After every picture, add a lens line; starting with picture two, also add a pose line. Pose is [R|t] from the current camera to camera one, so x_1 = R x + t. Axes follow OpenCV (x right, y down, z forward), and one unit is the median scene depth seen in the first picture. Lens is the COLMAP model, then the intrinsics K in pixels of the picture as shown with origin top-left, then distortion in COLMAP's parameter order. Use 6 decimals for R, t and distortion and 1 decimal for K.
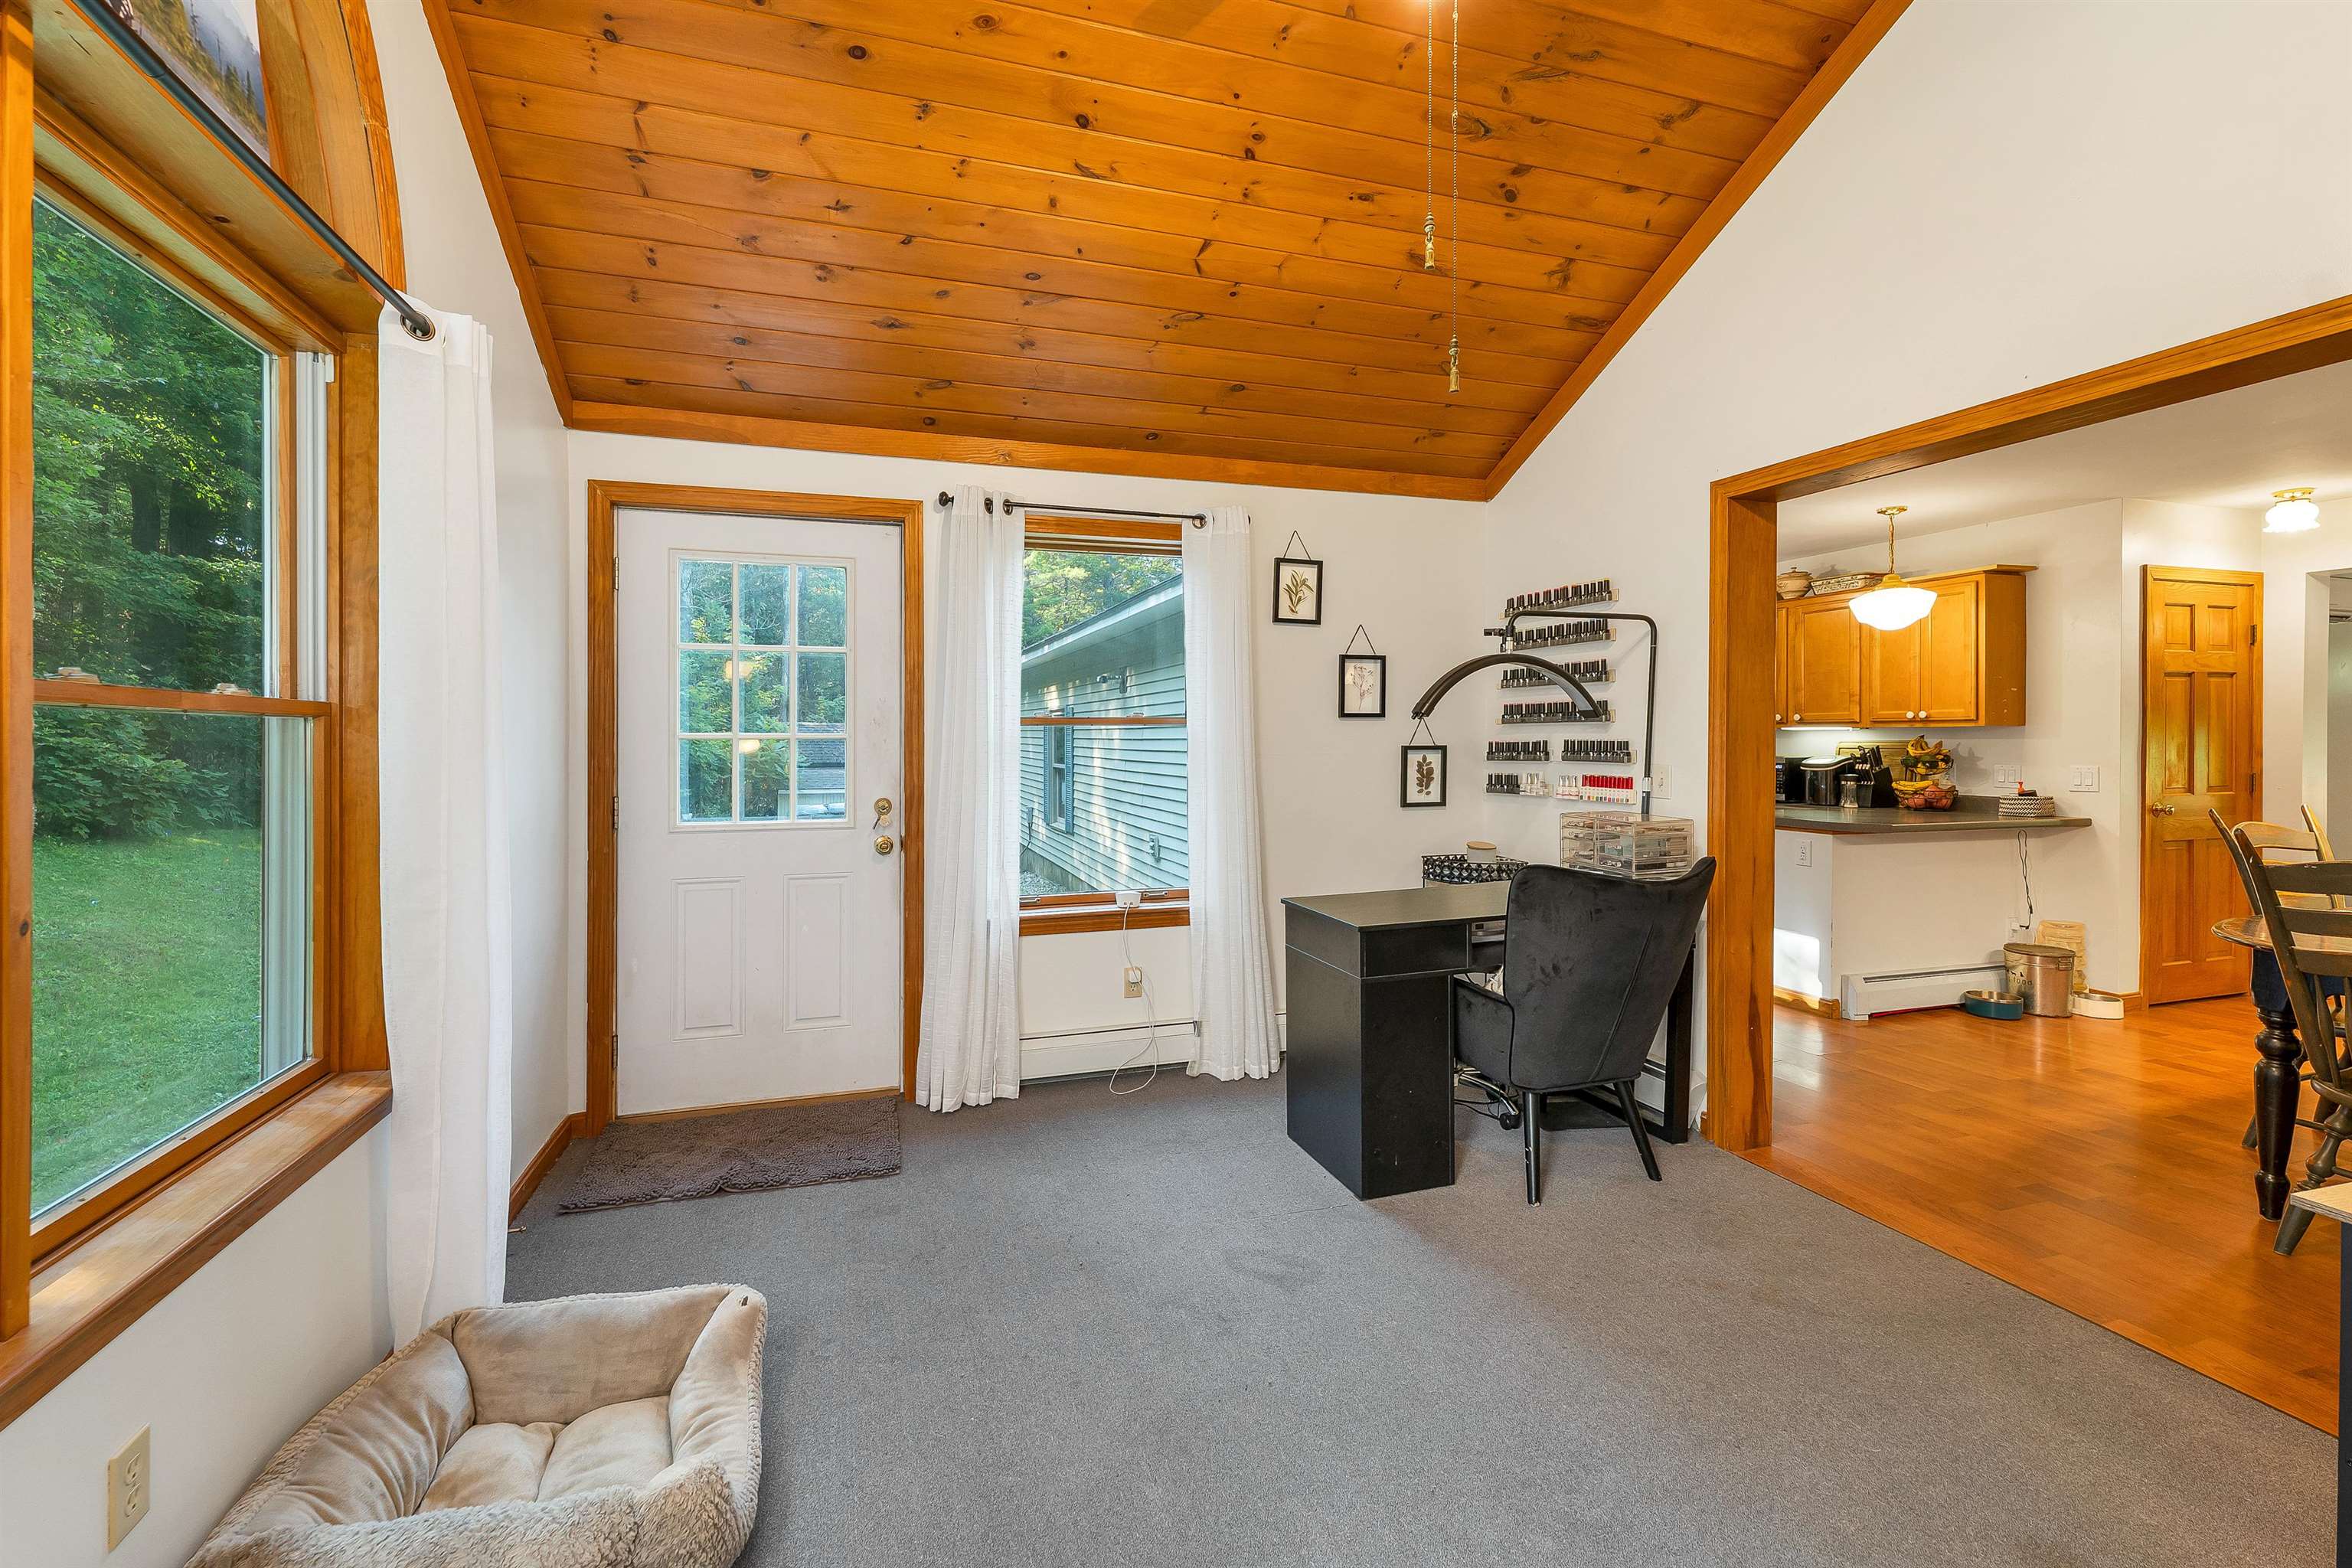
lens RADIAL K [[999.5, 0, 1163.9], [0, 999.5, 751.6], [0, 0, 1]] dist [0.003021, 0.000291]
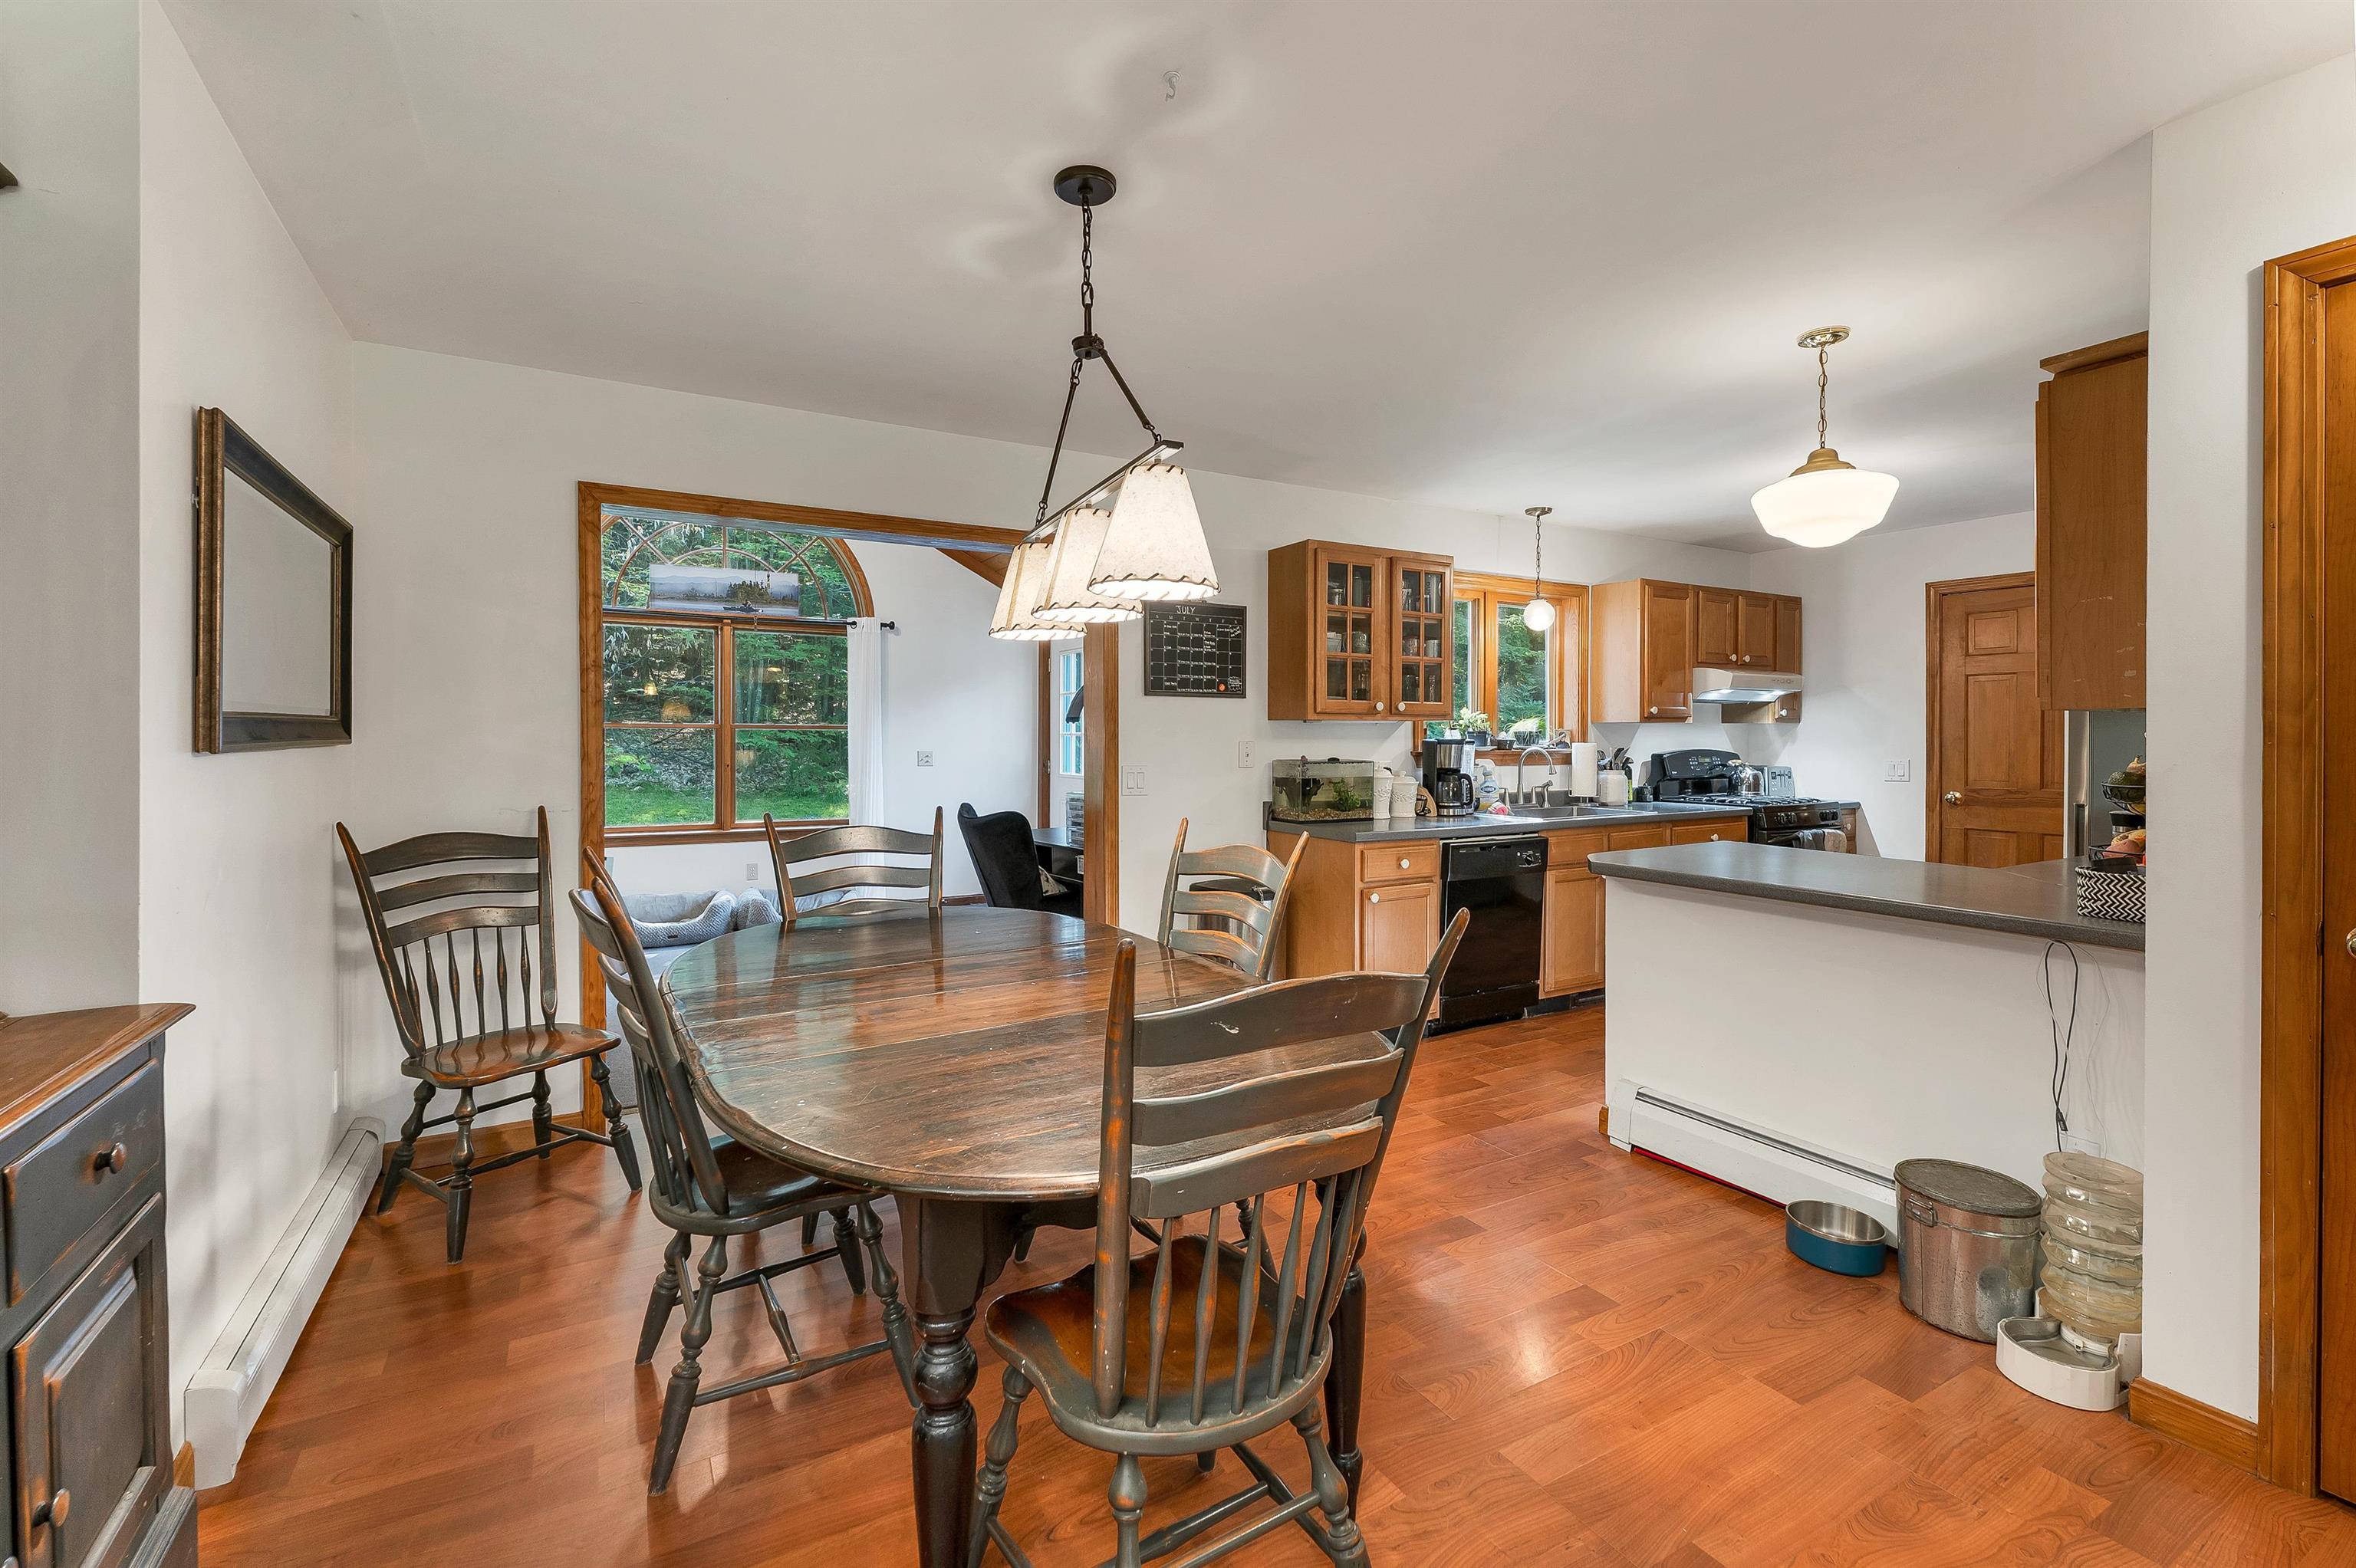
lens RADIAL K [[1001.1, 0, 1165.9], [0, 1001.1, 751.5], [0, 0, 1]] dist [0.003021, 0.000291]
pose [[0.212183, 0.016612, -0.977089, 1.192374], [-0.012953, 0.999815, 0.014186, -0.007600], [0.977144, 0.009646, 0.212359, 0.507621]]
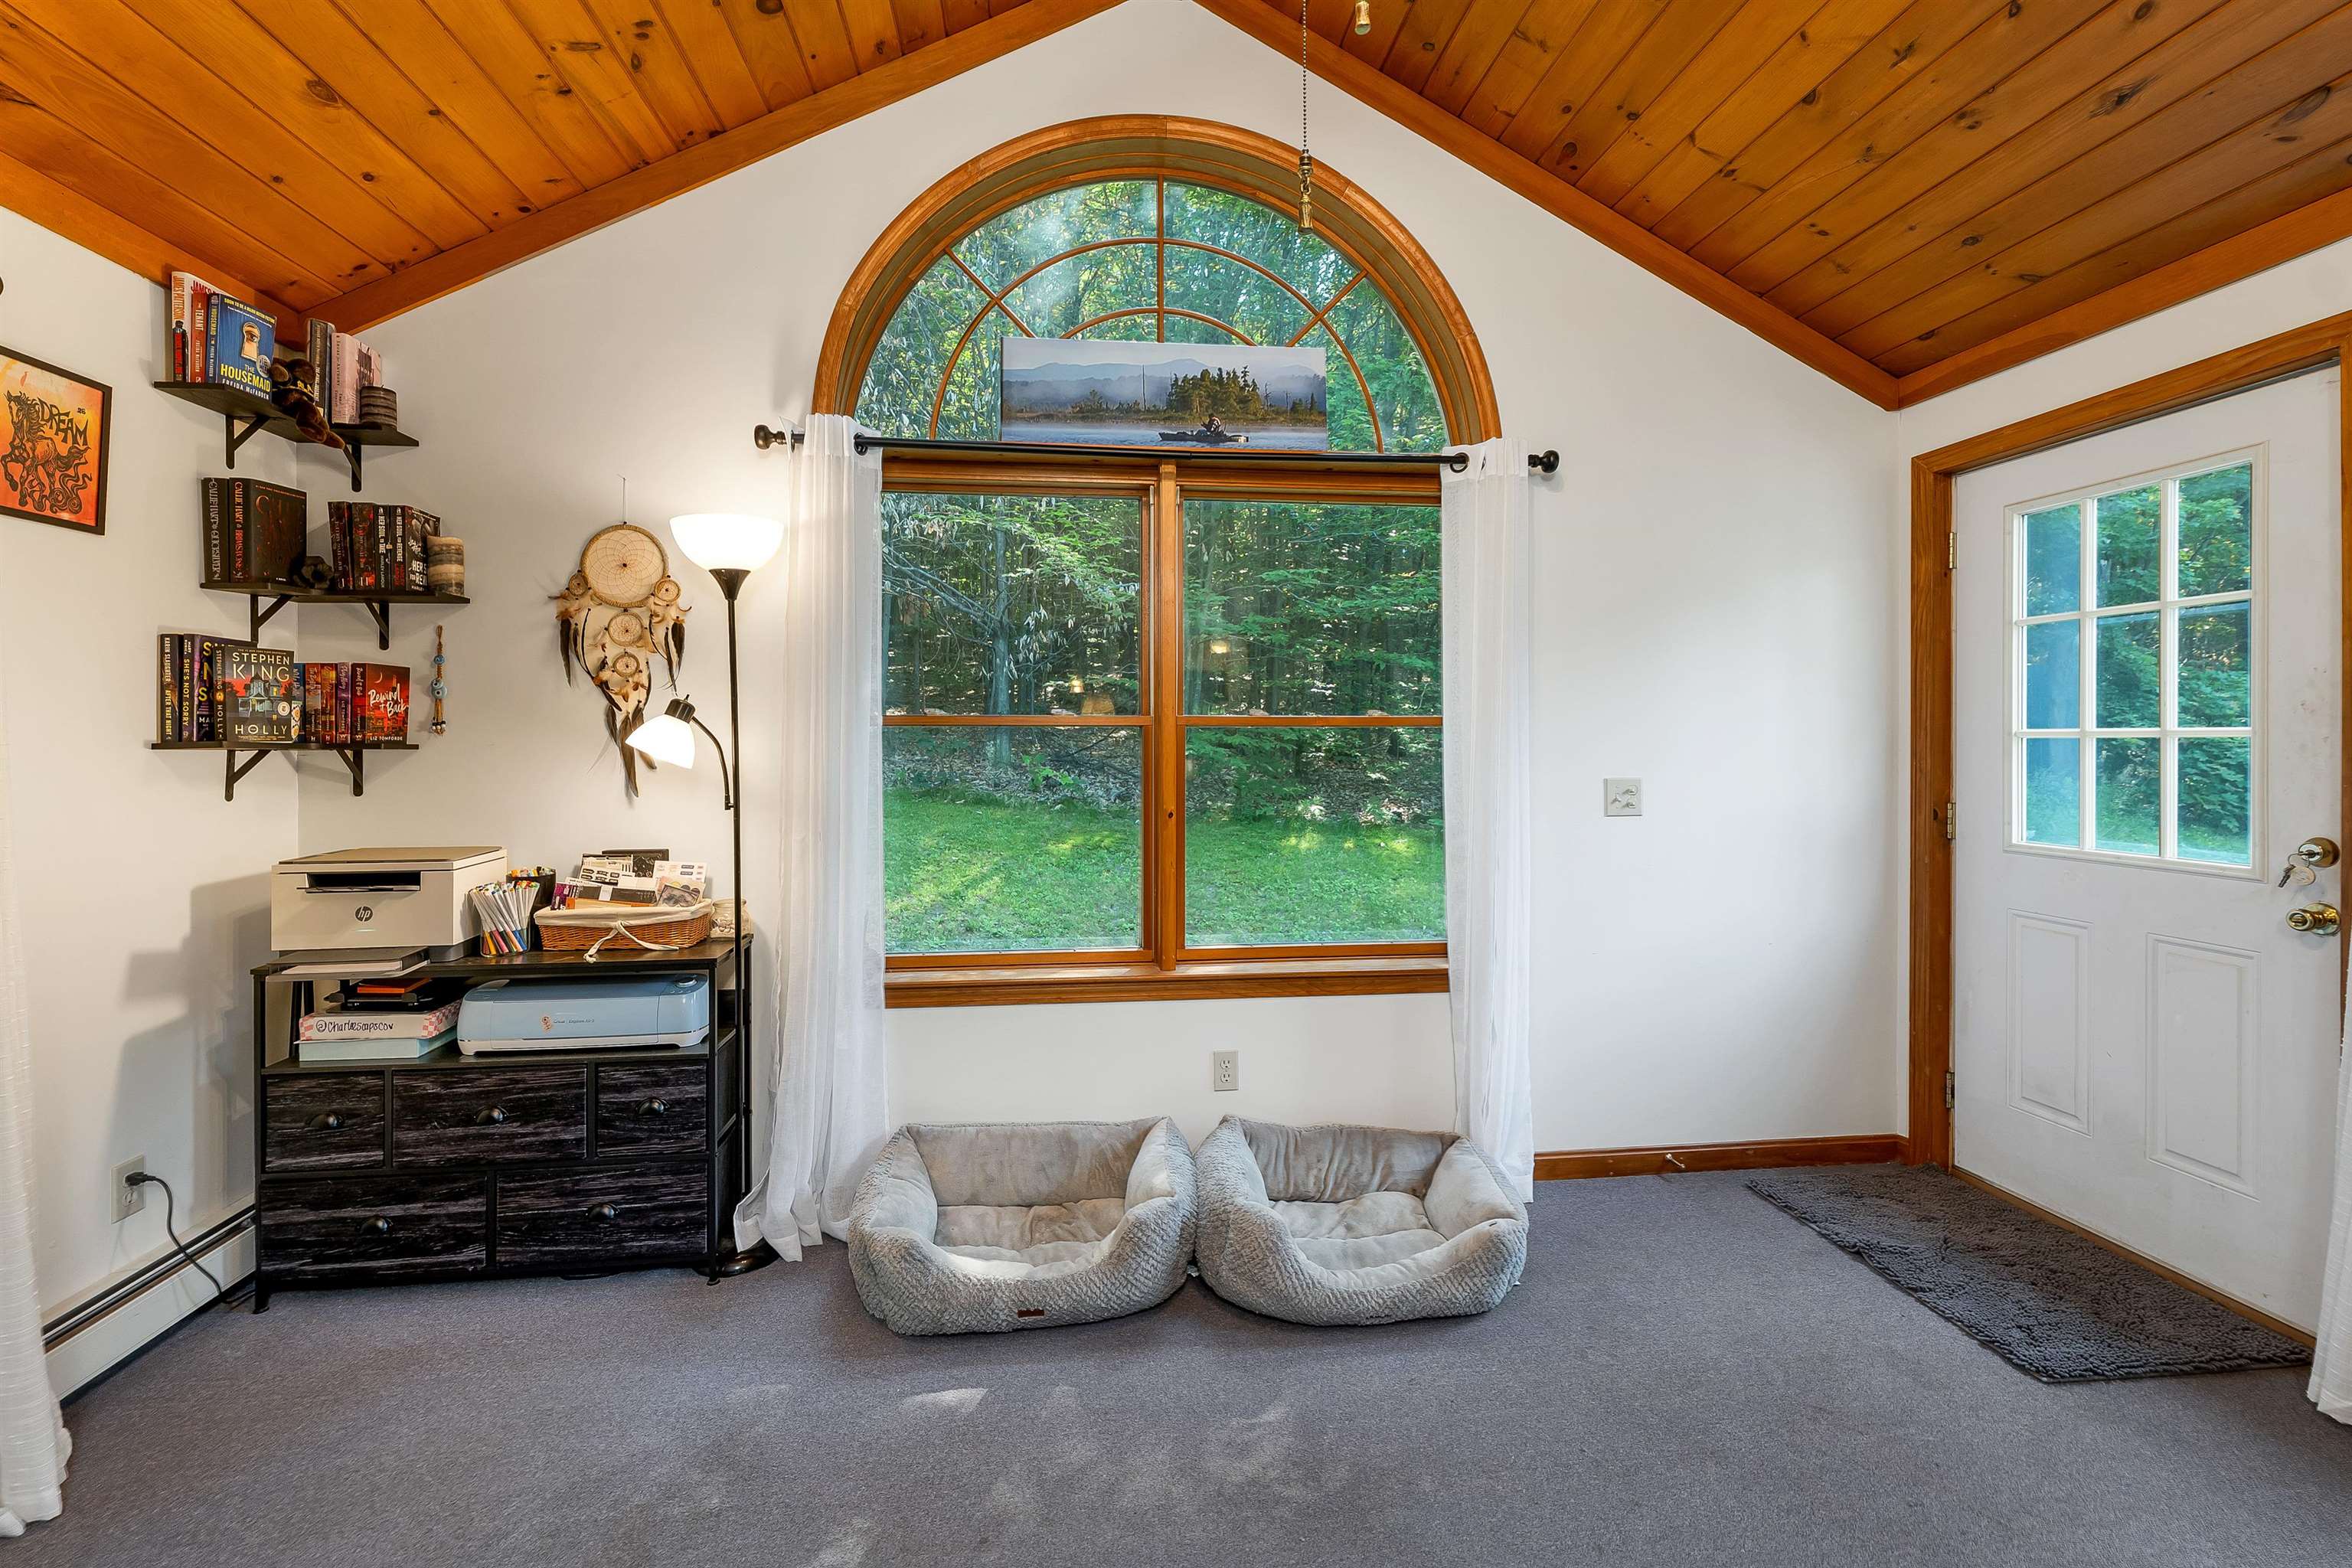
lens RADIAL K [[987.3, 0, 1168.0], [0, 987.3, 744.7], [0, 0, 1]] dist [-0.001014, -0.000107]
pose [[-0.189539, 0.006958, -0.981849, 0.294851], [-0.007750, 0.999933, 0.008582, -0.005386], [0.981843, 0.009236, -0.189472, 0.322453]]
